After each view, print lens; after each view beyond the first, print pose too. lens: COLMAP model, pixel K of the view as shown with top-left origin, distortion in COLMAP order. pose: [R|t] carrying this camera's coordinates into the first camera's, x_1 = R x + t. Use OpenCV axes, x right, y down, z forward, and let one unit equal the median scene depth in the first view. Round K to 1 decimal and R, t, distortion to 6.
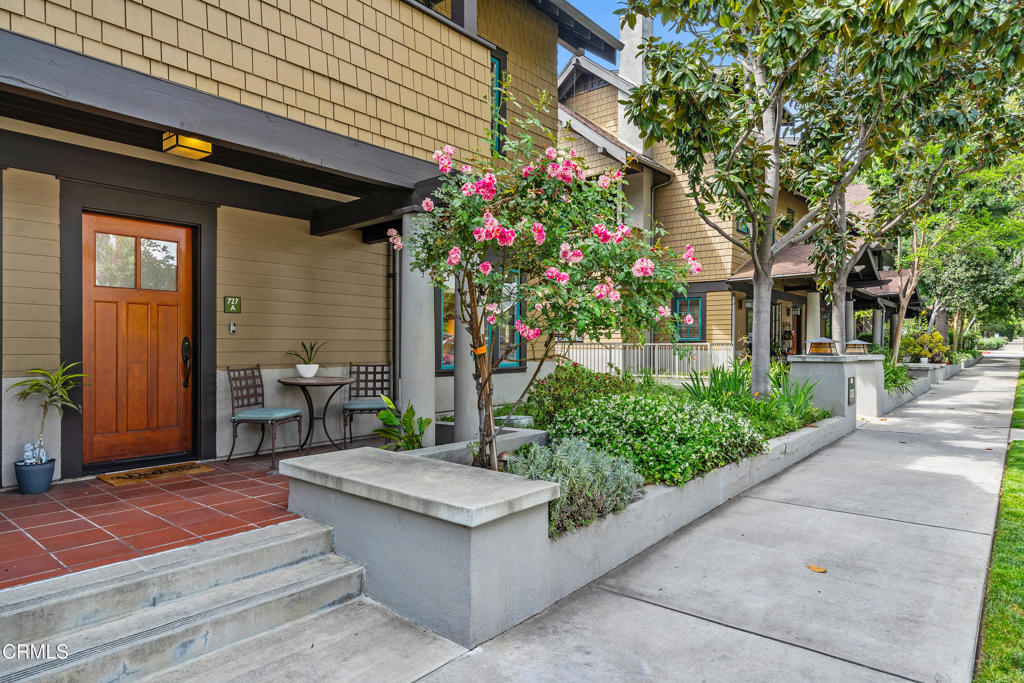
lens RADIAL K [[628.4, 0, 515.9], [0, 628.4, 344.0], [0, 0, 1]] dist [0.005726, 0.001463]
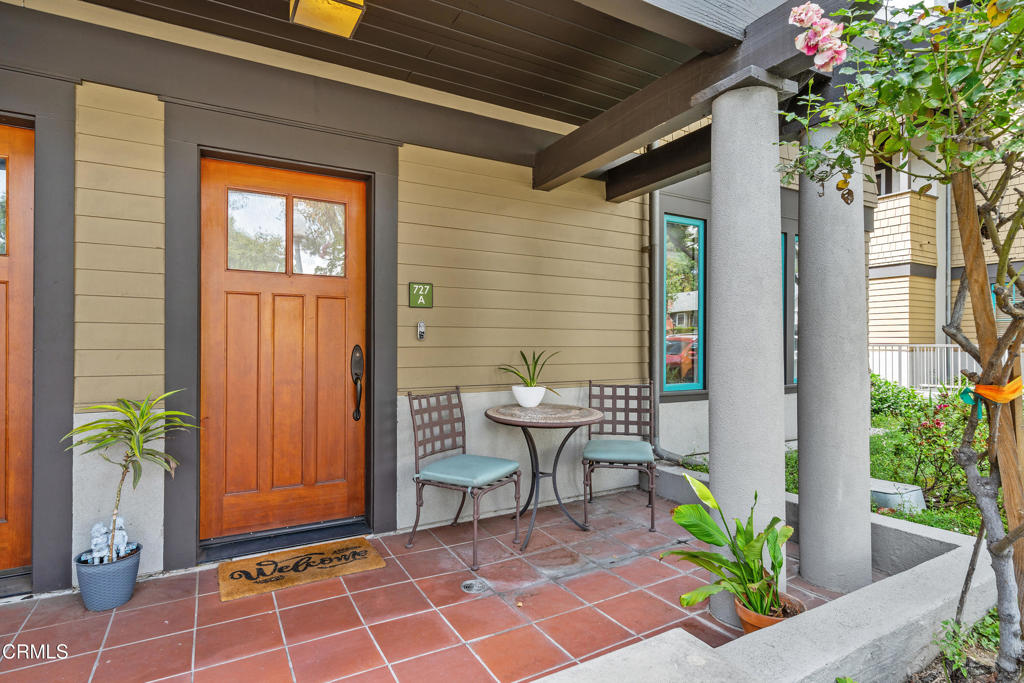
lens RADIAL K [[530.7, 0, 513.7], [0, 530.7, 342.7], [0, 0, 1]] dist [0.003268, 0.000281]
pose [[0.943549, 0.000147, -0.331232, -0.177375], [0.001490, 0.999988, 0.004691, -0.015475], [0.331228, -0.004920, 0.943538, 0.515811]]
